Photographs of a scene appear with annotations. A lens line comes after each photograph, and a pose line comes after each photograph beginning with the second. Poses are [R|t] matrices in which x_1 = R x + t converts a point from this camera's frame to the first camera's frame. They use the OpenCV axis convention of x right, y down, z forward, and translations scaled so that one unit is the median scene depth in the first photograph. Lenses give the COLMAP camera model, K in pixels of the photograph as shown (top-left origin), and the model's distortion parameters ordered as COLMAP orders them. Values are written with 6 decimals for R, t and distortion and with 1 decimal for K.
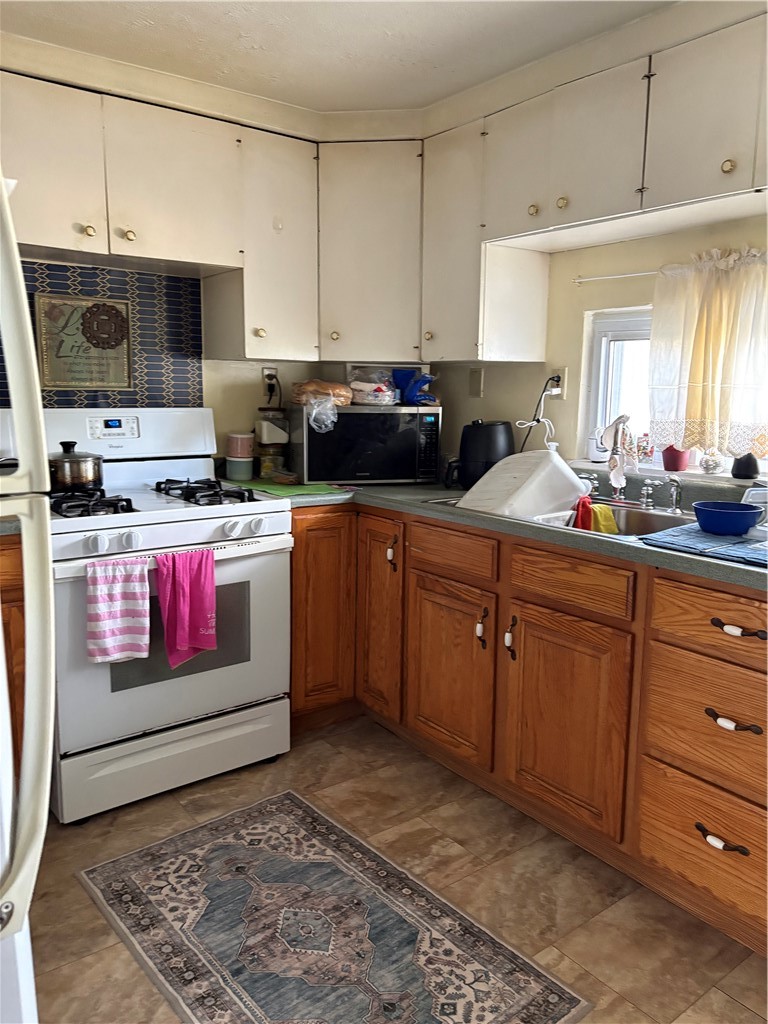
lens RADIAL K [[773.1, 0, 386.5], [0, 773.1, 513.8], [0, 0, 1]] dist [0.015798, -0.017348]
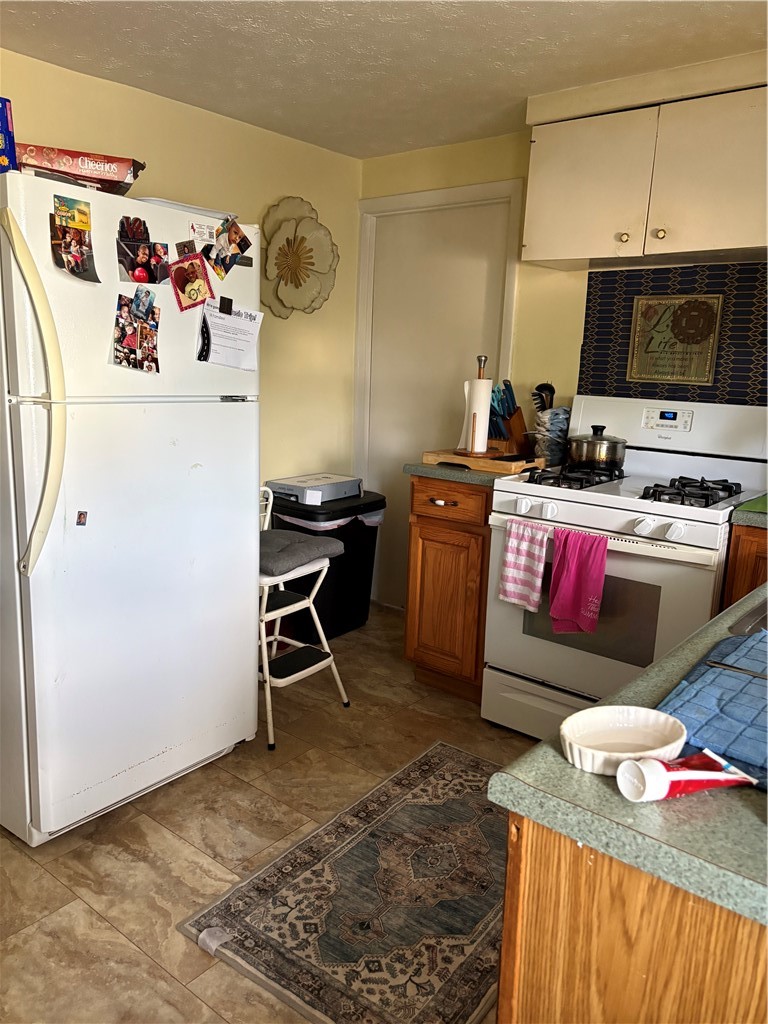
lens RADIAL K [[773.1, 0, 384.9], [0, 773.1, 510.1], [0, 0, 1]] dist [0.015798, -0.017348]
pose [[0.220051, 0.182229, -0.958316, 0.720499], [-0.193389, 0.971047, 0.140243, -0.080534], [0.956127, 0.154467, 0.248921, 0.486712]]
